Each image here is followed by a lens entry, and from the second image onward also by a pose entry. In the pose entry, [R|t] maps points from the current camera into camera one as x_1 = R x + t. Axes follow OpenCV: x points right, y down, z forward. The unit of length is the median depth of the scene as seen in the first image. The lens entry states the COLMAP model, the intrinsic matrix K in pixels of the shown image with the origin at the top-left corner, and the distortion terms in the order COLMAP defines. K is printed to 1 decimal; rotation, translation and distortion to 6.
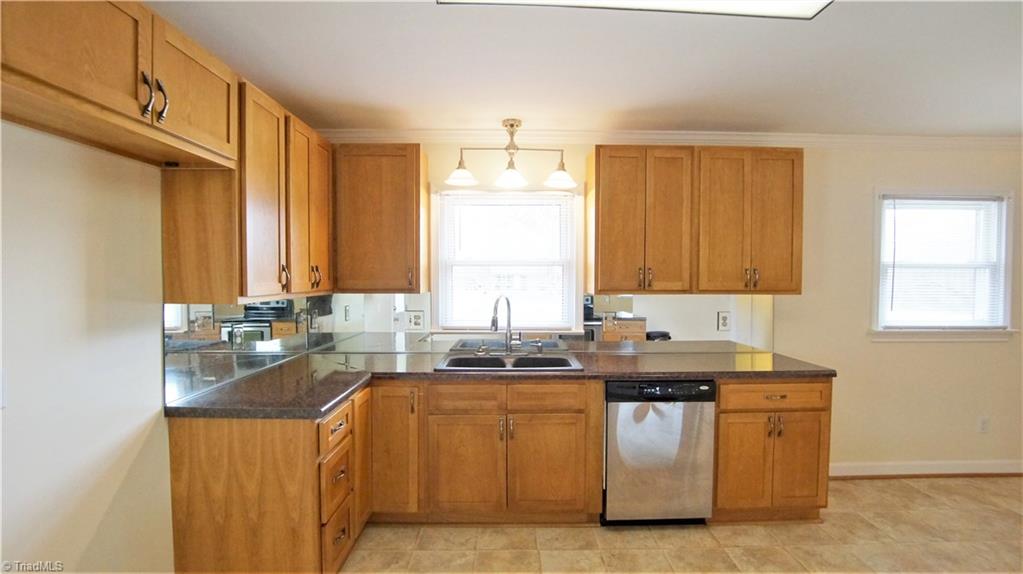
lens RADIAL K [[454.3, 0, 513.2], [0, 454.3, 294.6], [0, 0, 1]] dist [-0.034237, 0.006050]
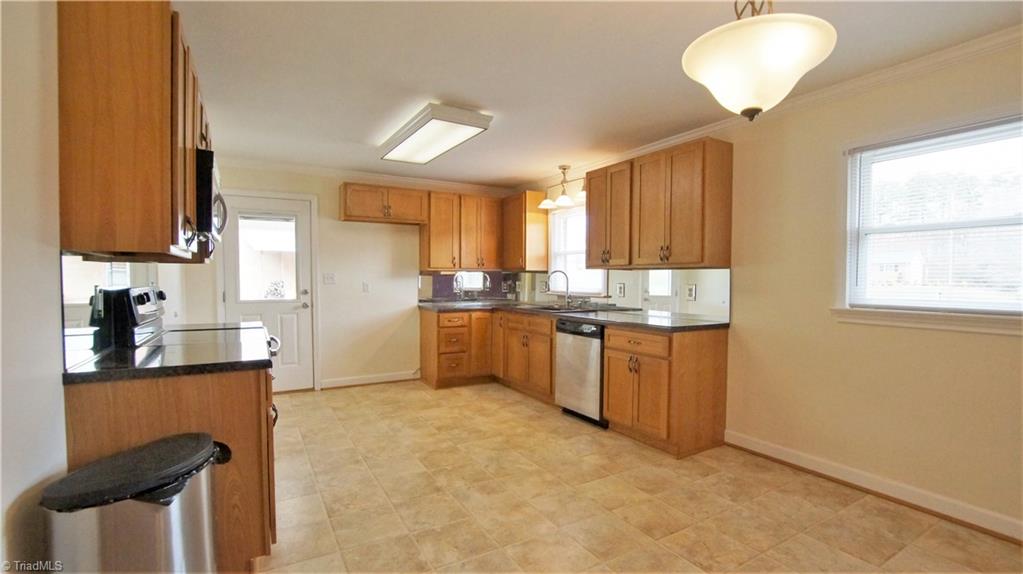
lens RADIAL K [[454.3, 0, 513.2], [0, 454.3, 294.6], [0, 0, 1]] dist [-0.034237, 0.006050]
pose [[0.494489, 0.030917, -0.868634, 1.397669], [-0.039005, 0.999150, 0.013358, 0.075185], [0.868308, 0.027276, 0.495274, 0.025261]]
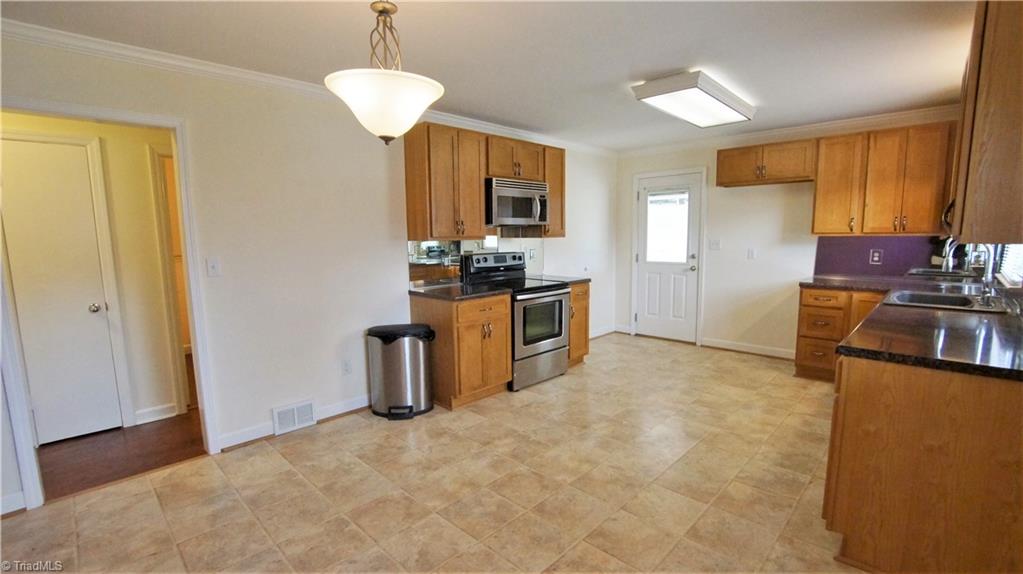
lens RADIAL K [[454.3, 0, 513.2], [0, 454.3, 294.6], [0, 0, 1]] dist [-0.034237, 0.006050]
pose [[-0.700098, 0.101037, -0.706863, 1.423560], [-0.019629, 0.986841, 0.160498, -0.014615], [0.713777, 0.126240, -0.688902, 0.996508]]
